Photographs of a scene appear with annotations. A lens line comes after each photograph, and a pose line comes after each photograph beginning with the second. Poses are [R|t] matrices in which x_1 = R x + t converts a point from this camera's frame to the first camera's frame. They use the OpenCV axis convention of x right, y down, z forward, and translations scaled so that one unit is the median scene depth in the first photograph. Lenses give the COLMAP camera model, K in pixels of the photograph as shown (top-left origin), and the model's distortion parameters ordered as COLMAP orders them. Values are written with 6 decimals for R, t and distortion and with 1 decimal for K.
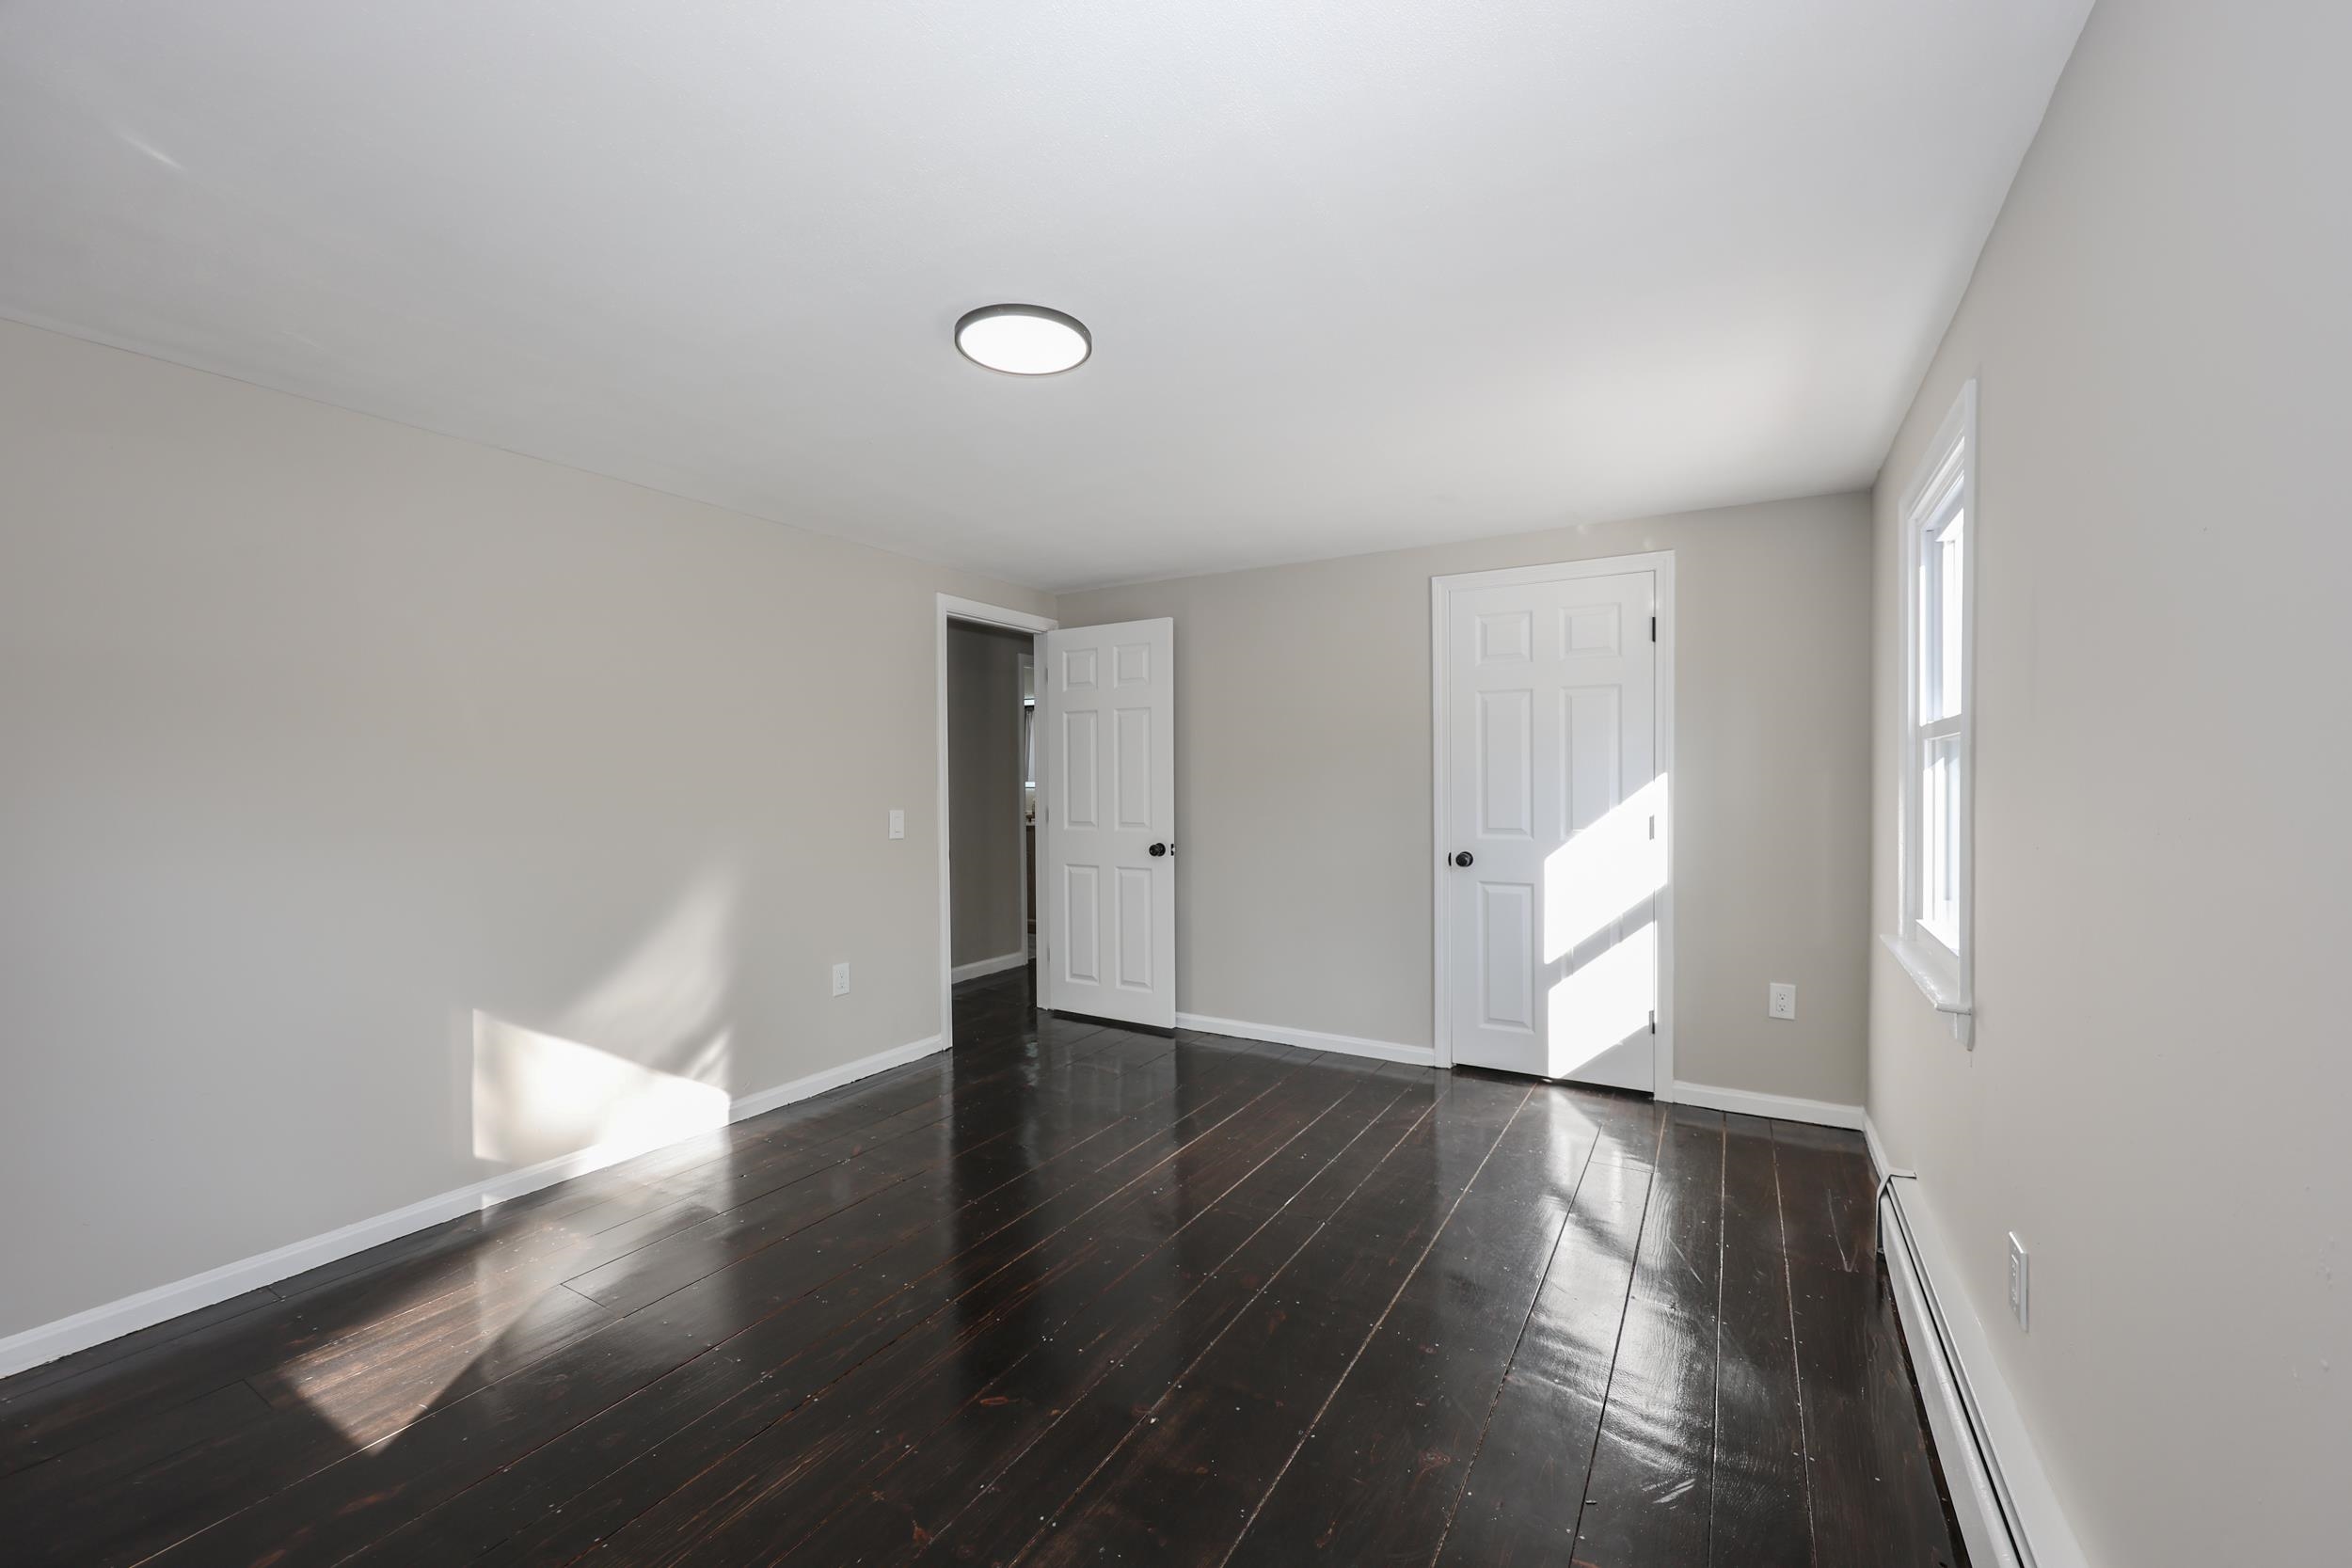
lens RADIAL K [[975.1, 0, 1176.0], [0, 975.1, 784.0], [0, 0, 1]] dist [-0.000533, -0.000010]
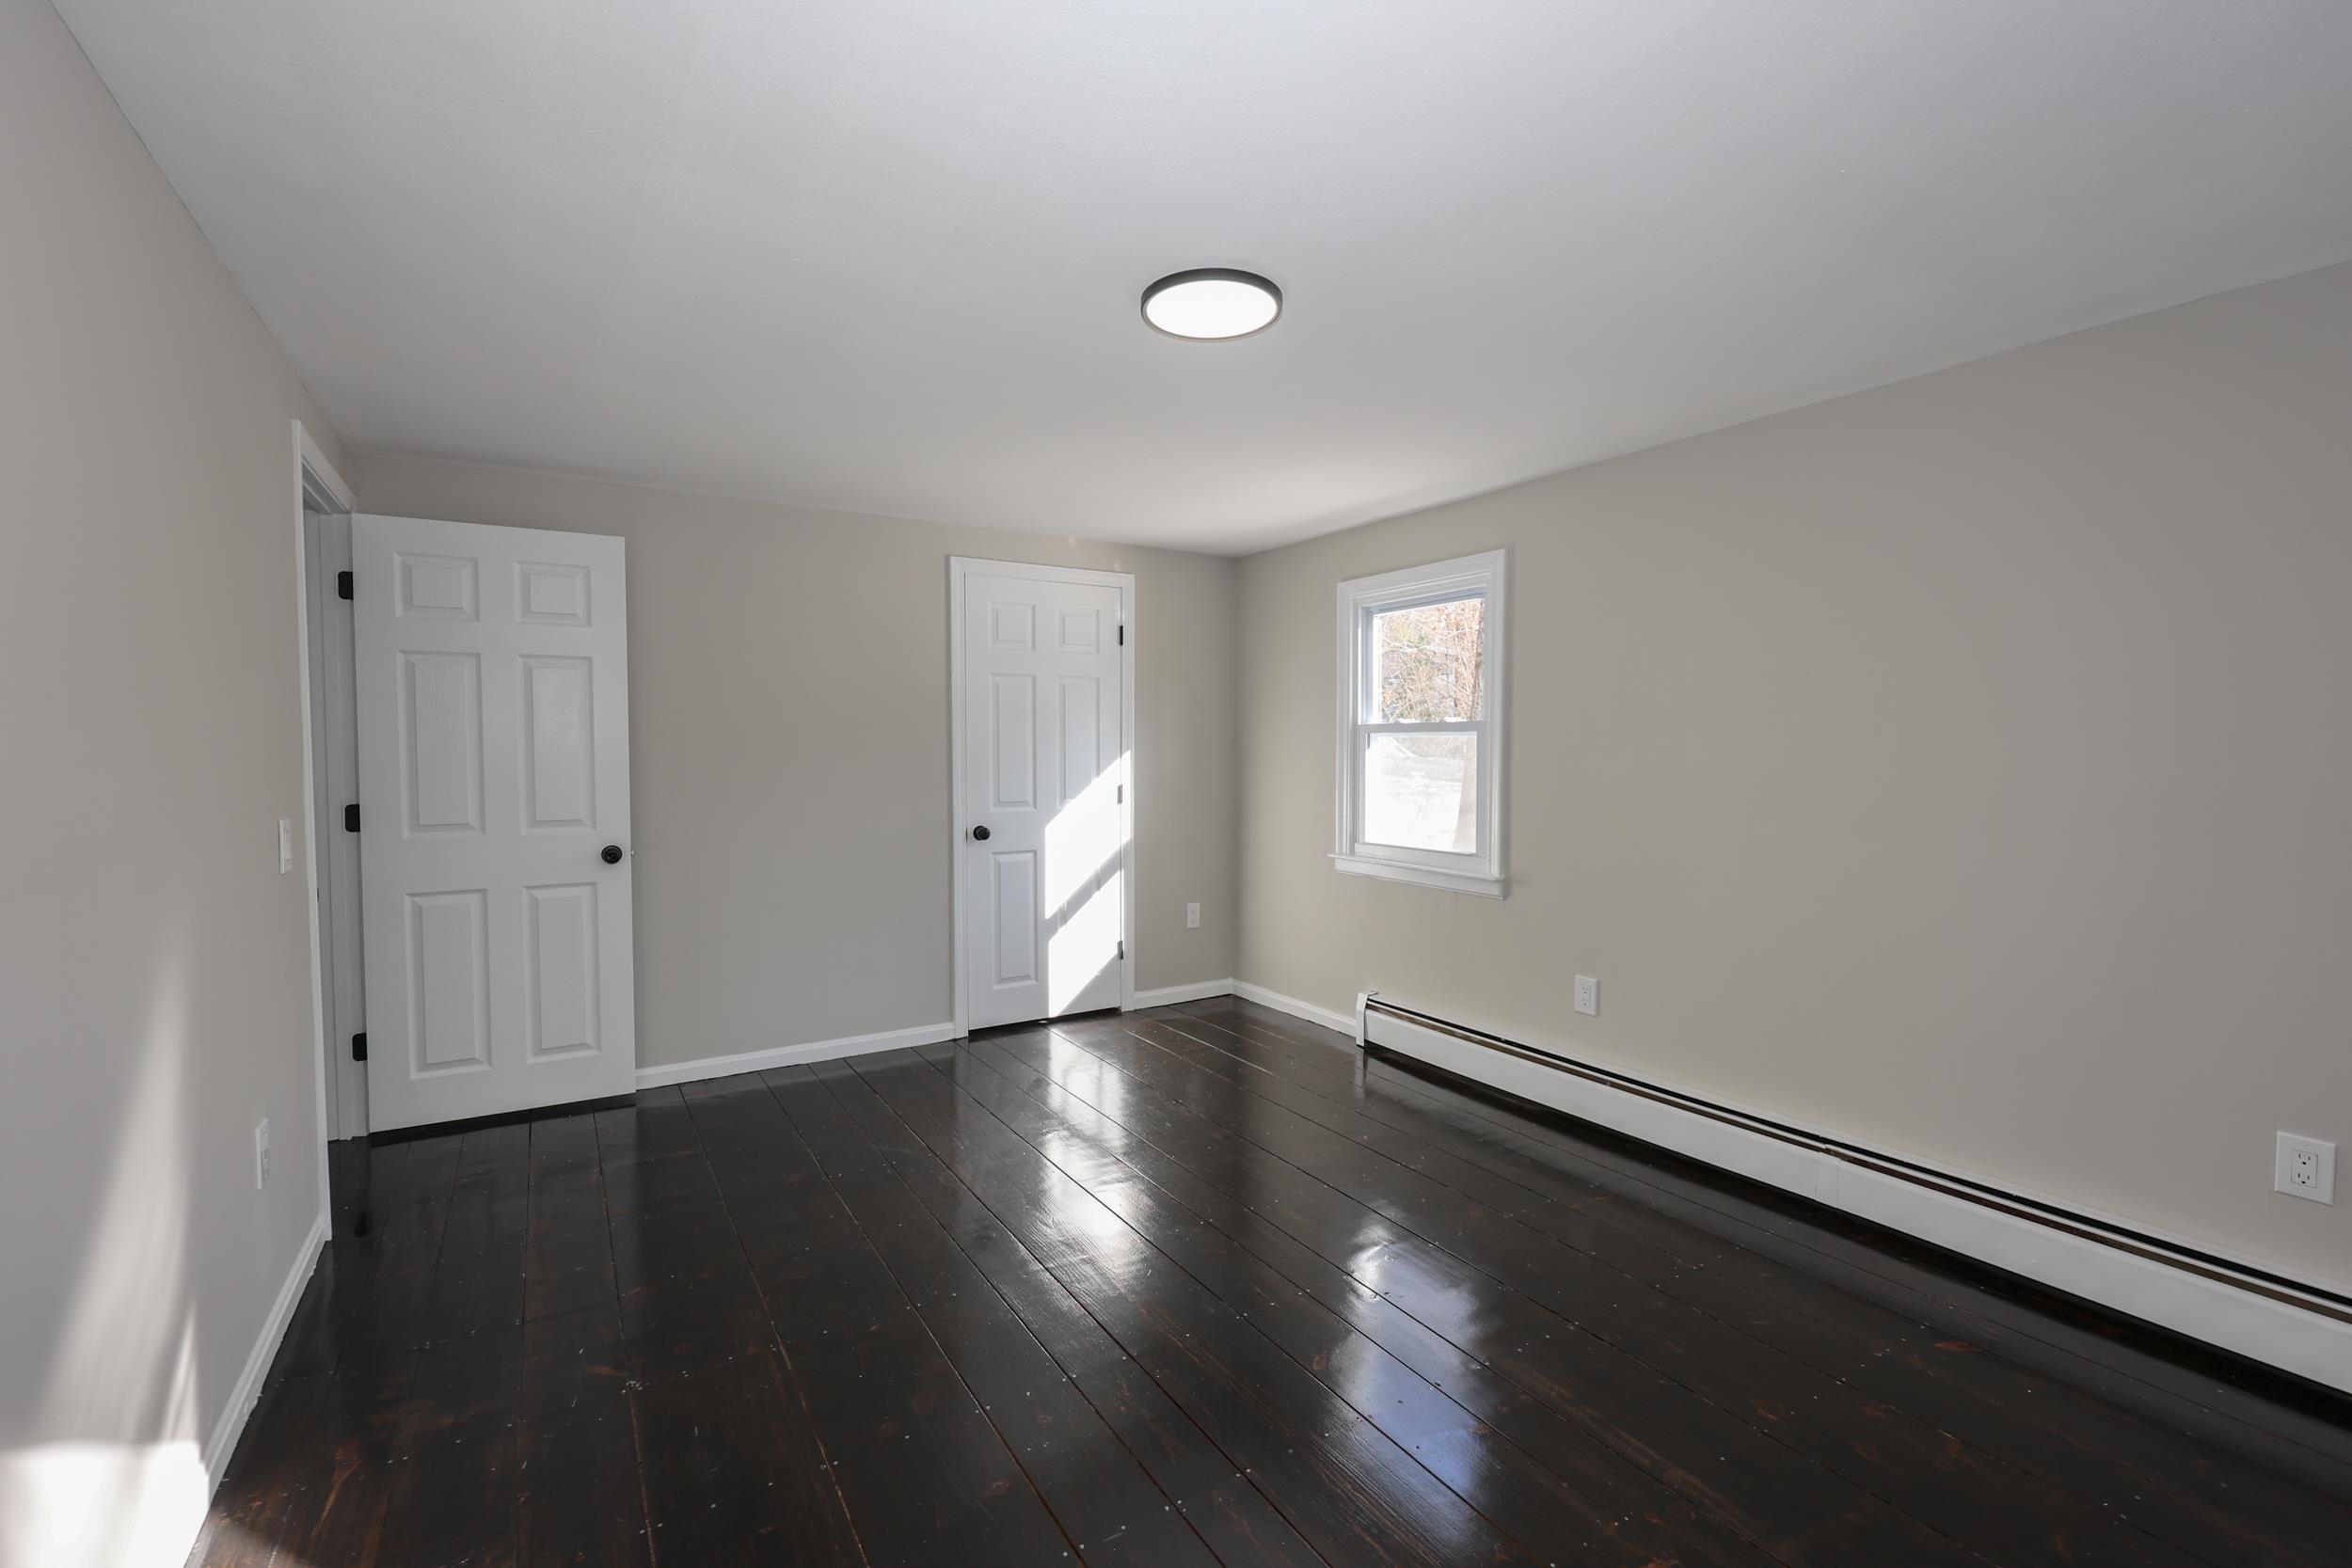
lens RADIAL K [[1003.8, 0, 1168.5], [0, 1003.8, 778.6], [0, 0, 1]] dist [0.002206, 0.000378]
pose [[0.454532, -0.021331, 0.890475, -0.584773], [0.008995, 0.999772, 0.019357, -0.000132], [-0.890685, -0.000788, 0.454620, 0.339219]]
